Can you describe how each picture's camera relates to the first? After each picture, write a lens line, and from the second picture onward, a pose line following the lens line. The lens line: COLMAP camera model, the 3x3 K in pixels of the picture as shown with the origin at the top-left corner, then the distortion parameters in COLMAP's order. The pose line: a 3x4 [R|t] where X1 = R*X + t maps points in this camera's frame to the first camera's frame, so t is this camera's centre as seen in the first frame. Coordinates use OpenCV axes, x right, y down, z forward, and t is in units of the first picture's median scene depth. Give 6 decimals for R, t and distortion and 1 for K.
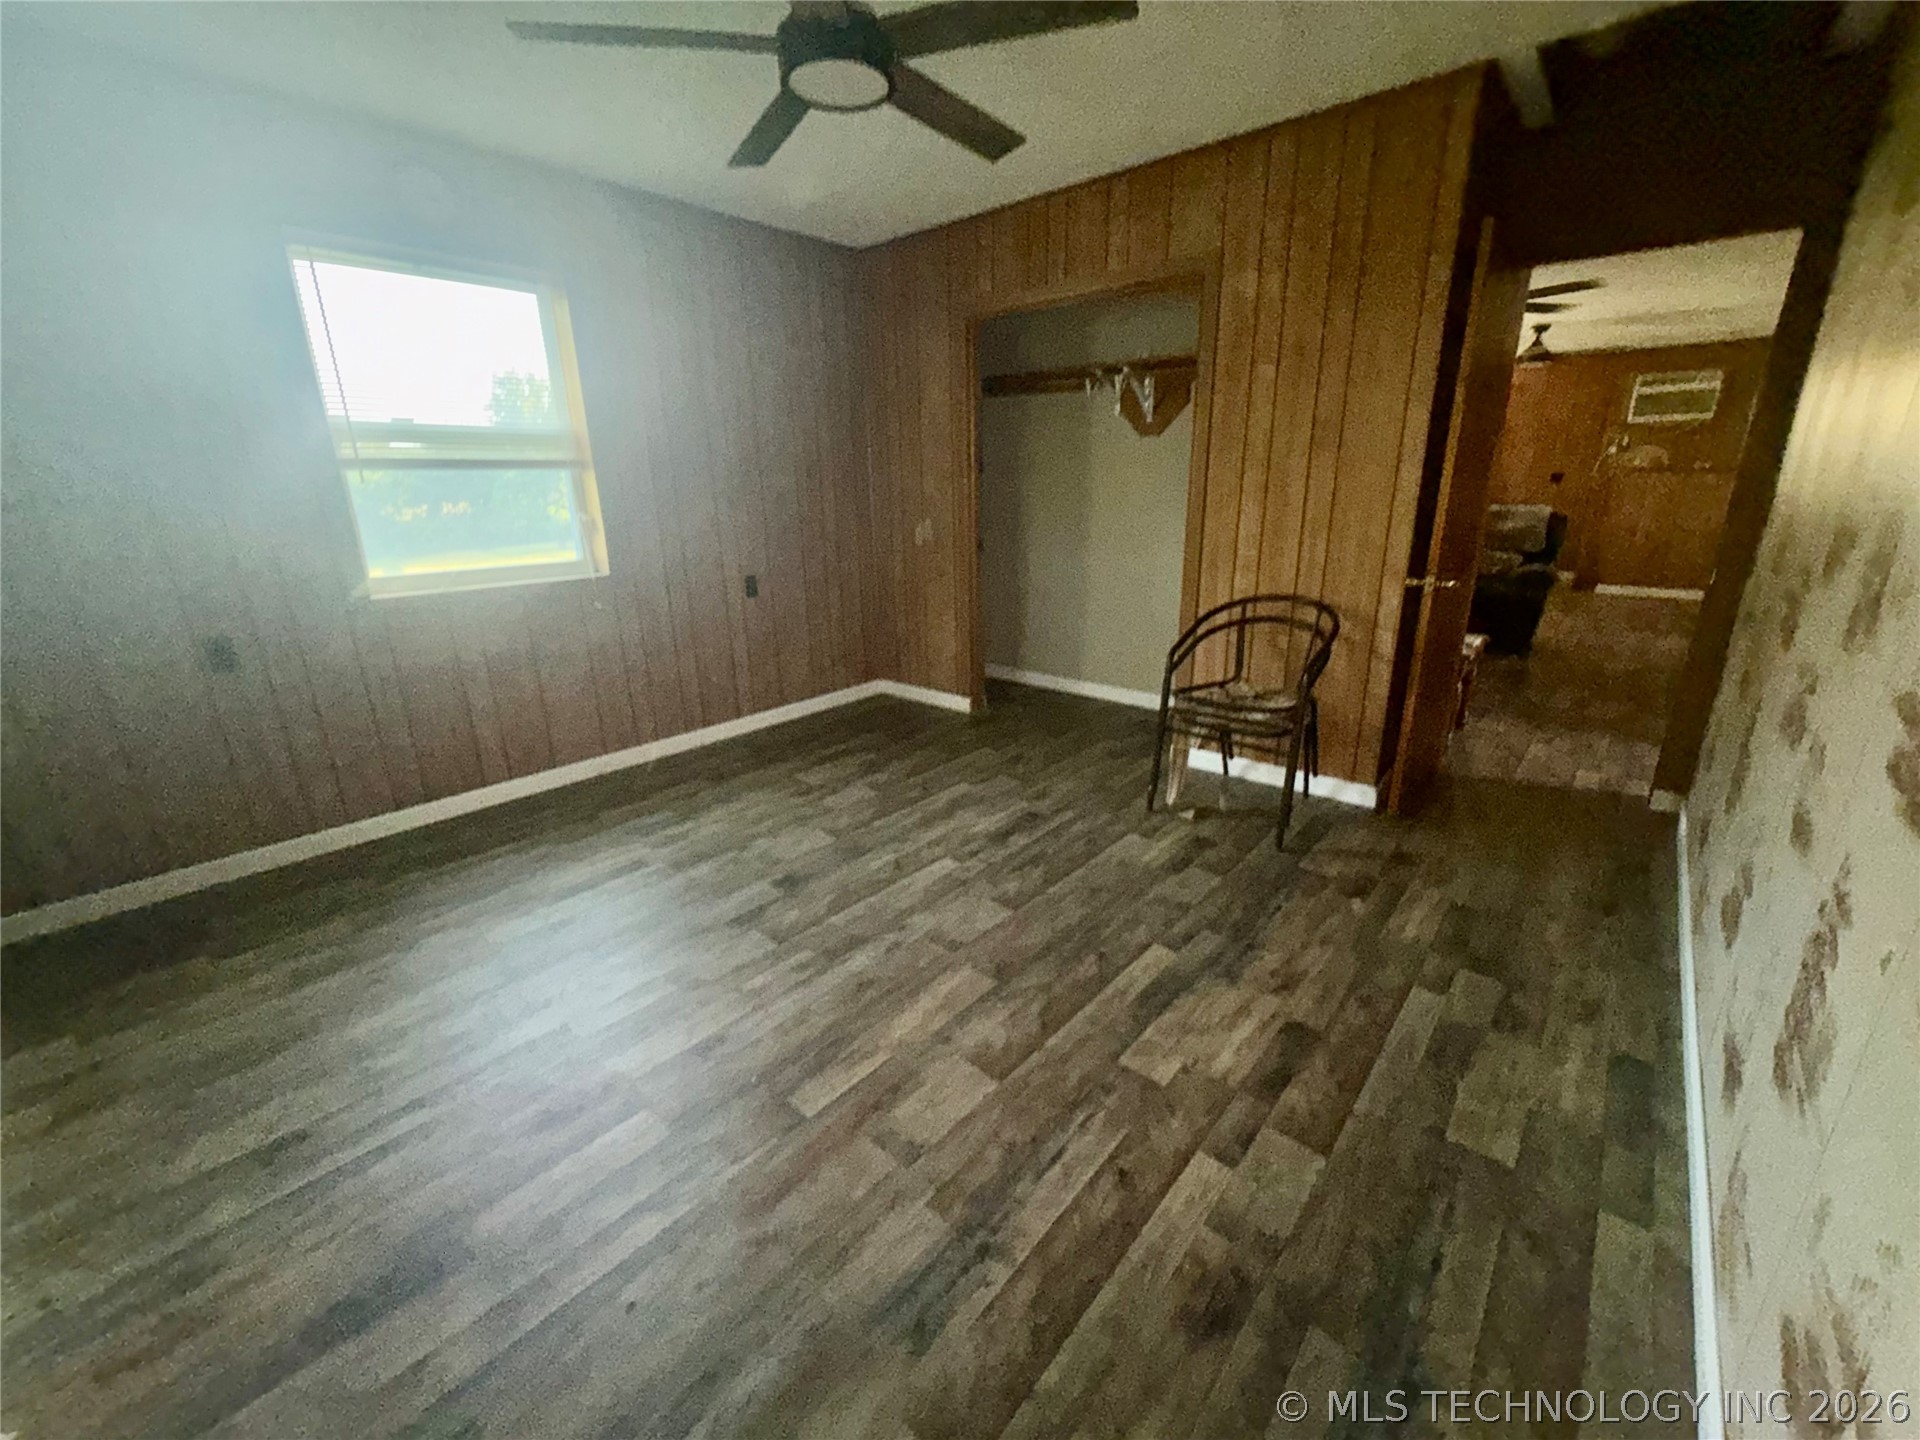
lens RADIAL K [[770.1, 0, 960.0], [0, 770.1, 720.0], [0, 0, 1]] dist [0.001022, -0.000789]
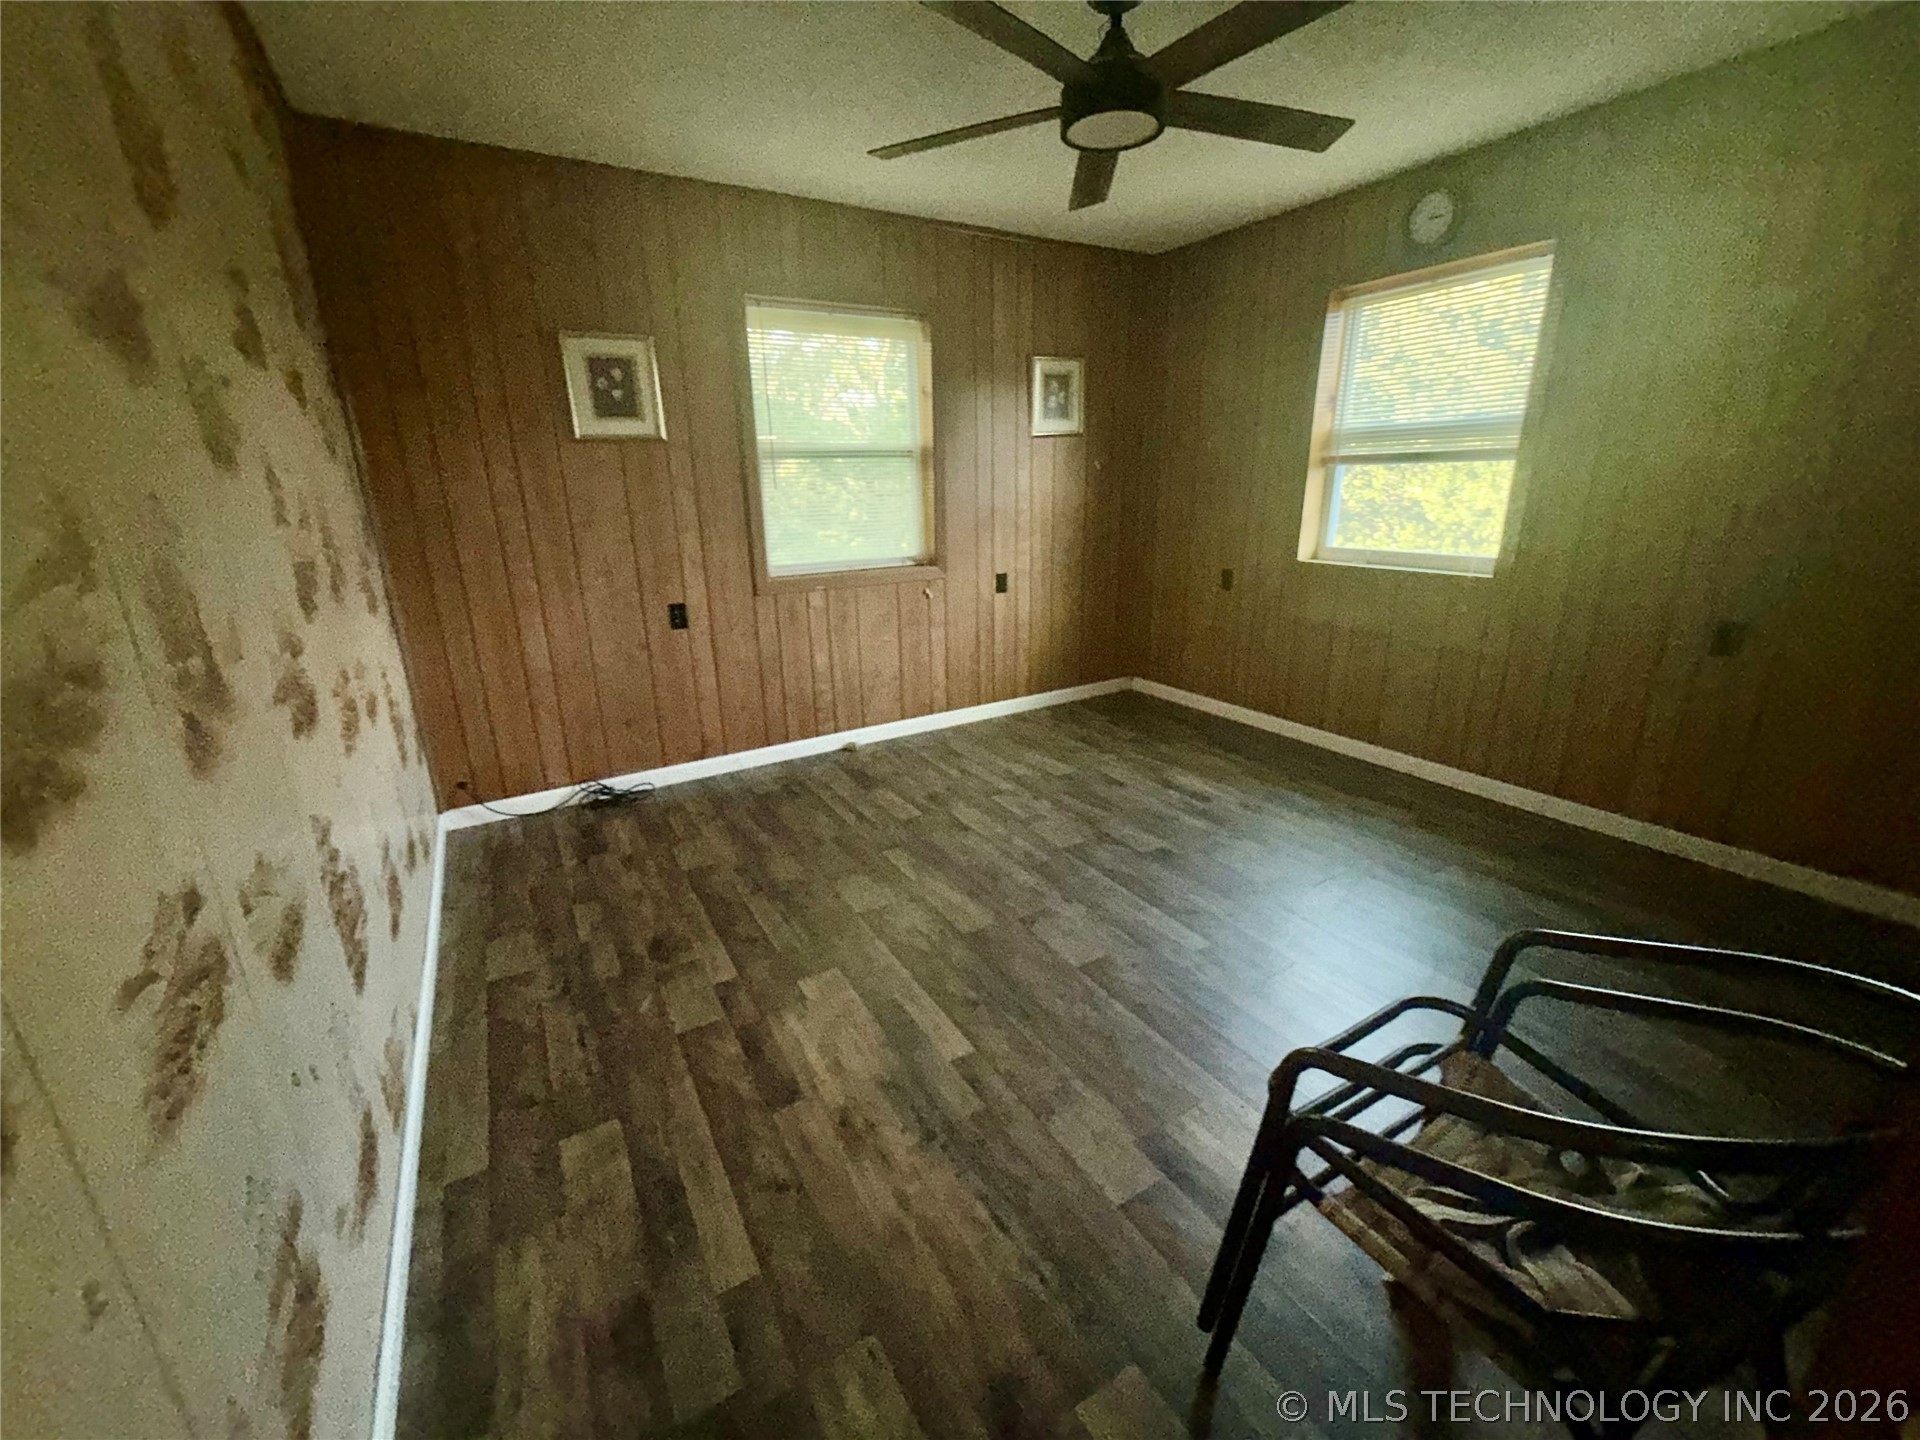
lens RADIAL K [[761.5, 0, 960.9], [0, 761.5, 727.4], [0, 0, 1]] dist [-0.000111, -0.000150]
pose [[-0.306698, 0.313223, -0.898792, 0.830785], [-0.258568, 0.881370, 0.395384, -0.319830], [0.916012, 0.353663, -0.189325, 0.946364]]
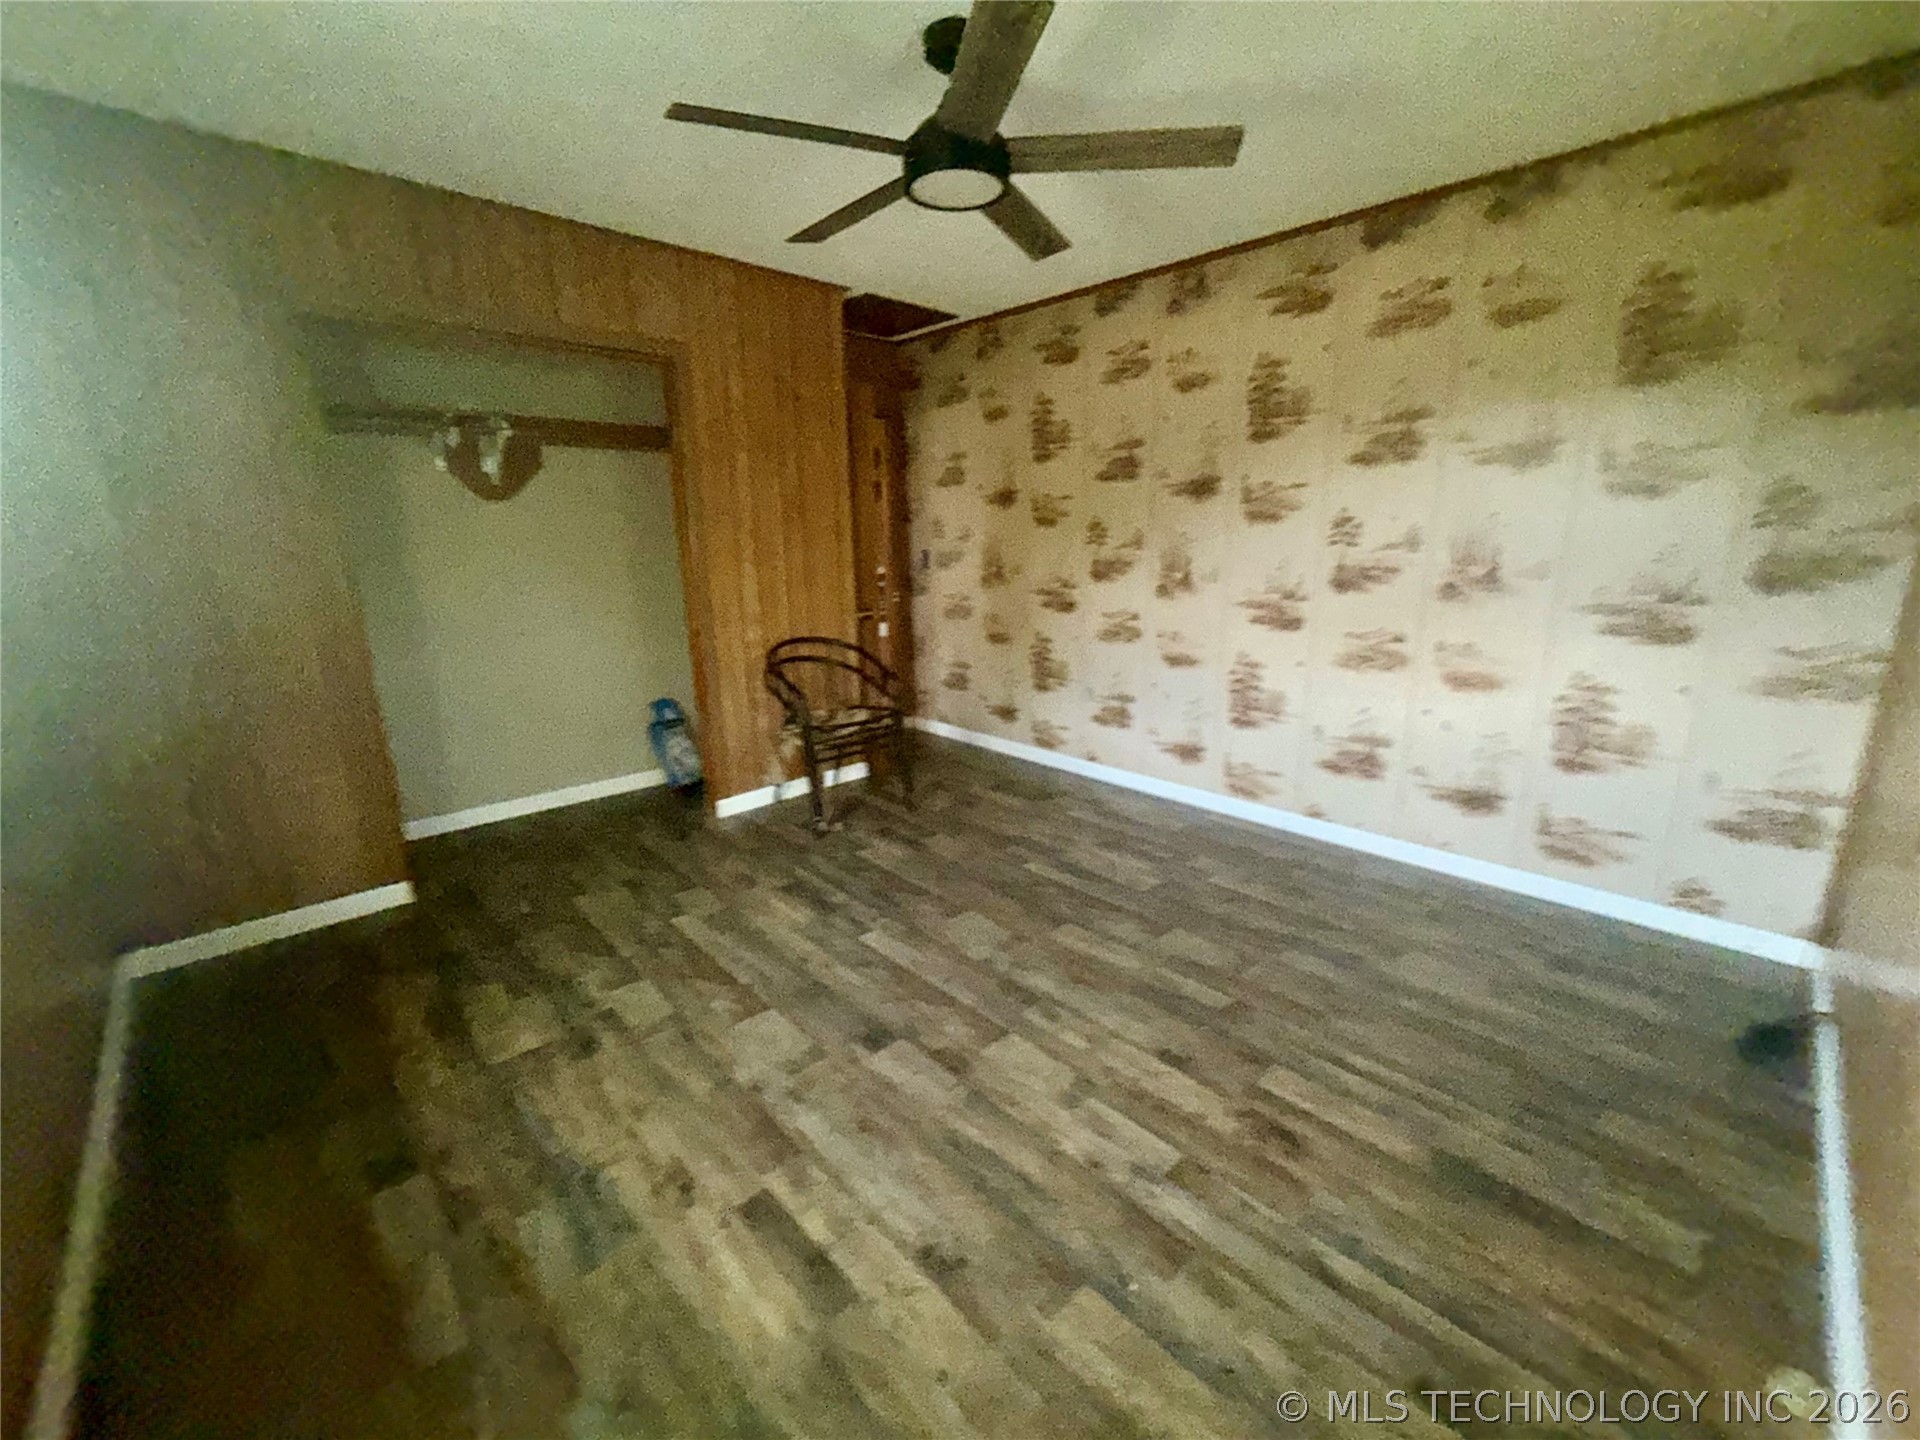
lens RADIAL K [[770.1, 0, 960.0], [0, 770.1, 720.0], [0, 0, 1]] dist [0.001022, -0.000789]
pose [[0.091483, -0.223132, 0.970486, -0.995376], [0.307738, 0.933203, 0.185551, -0.239502], [-0.947063, 0.281681, 0.154038, 0.753638]]
